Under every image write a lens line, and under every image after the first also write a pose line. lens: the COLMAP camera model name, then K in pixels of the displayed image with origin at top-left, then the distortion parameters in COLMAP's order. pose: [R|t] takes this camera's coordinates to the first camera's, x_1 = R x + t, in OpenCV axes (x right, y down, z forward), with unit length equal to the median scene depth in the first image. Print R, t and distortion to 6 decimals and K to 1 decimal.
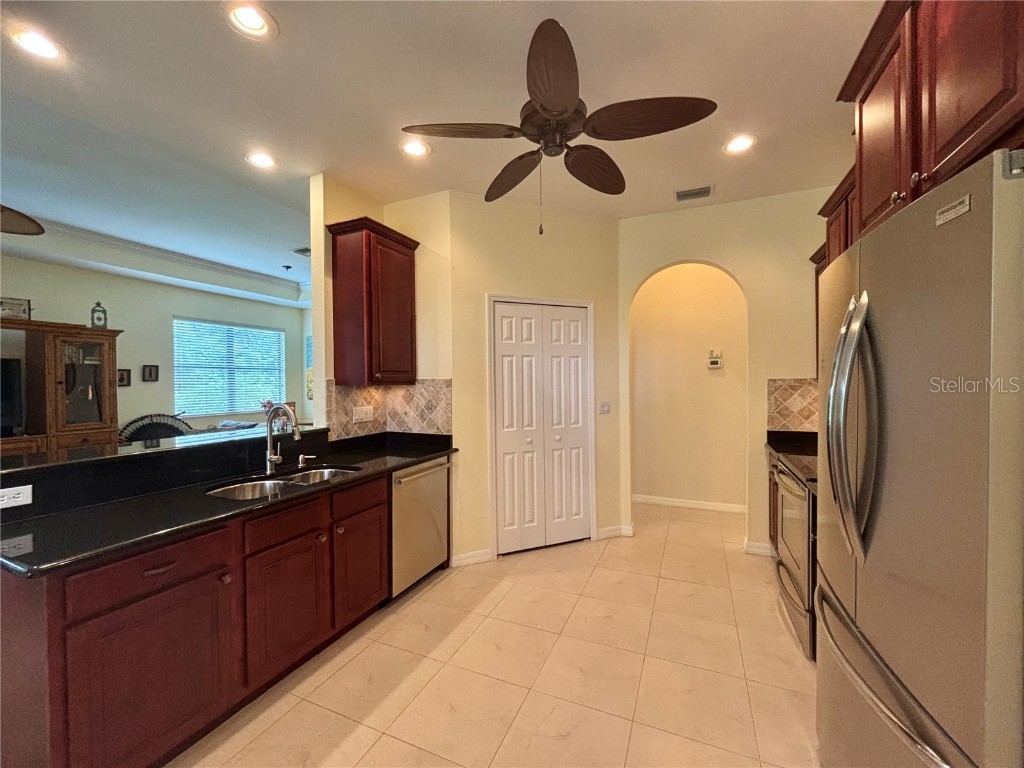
lens RADIAL K [[411.3, 0, 511.4], [0, 411.3, 385.1], [0, 0, 1]] dist [-0.004393, -0.000338]
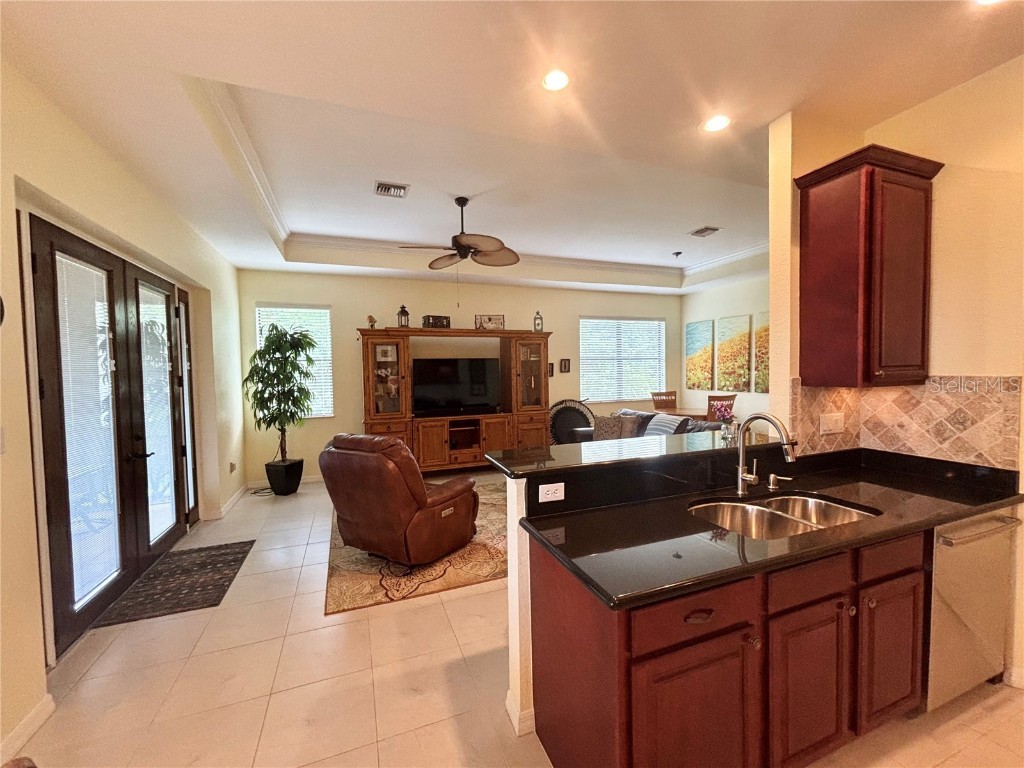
lens RADIAL K [[411.3, 0, 507.2], [0, 411.3, 385.7], [0, 0, 1]] dist [-0.004393, -0.000338]
pose [[0.695713, 0.020417, -0.718030, -0.230368], [0.009314, 0.999256, 0.037438, -0.030400], [0.718260, -0.032734, 0.695005, 0.054735]]
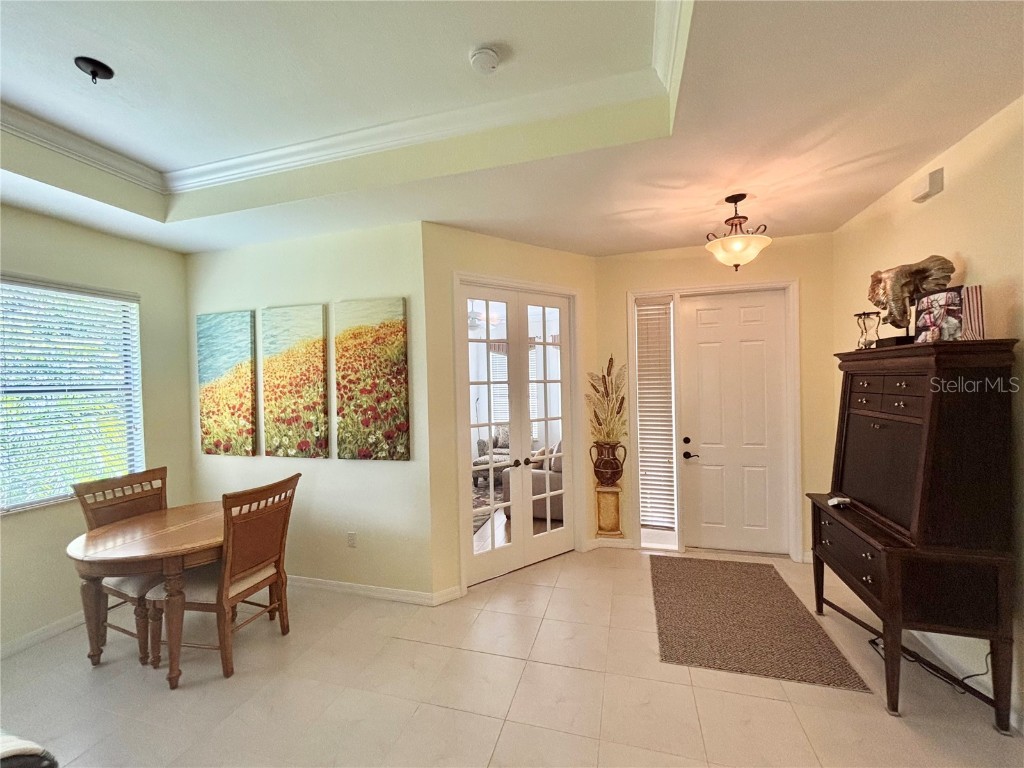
lens RADIAL K [[411.3, 0, 514.3], [0, 411.3, 378.3], [0, 0, 1]] dist [-0.004393, -0.000338]
pose [[0.989296, -0.021659, 0.144303, -0.533371], [0.023194, 0.999691, -0.008965, -0.086673], [-0.144064, 0.012216, 0.989493, 1.220877]]
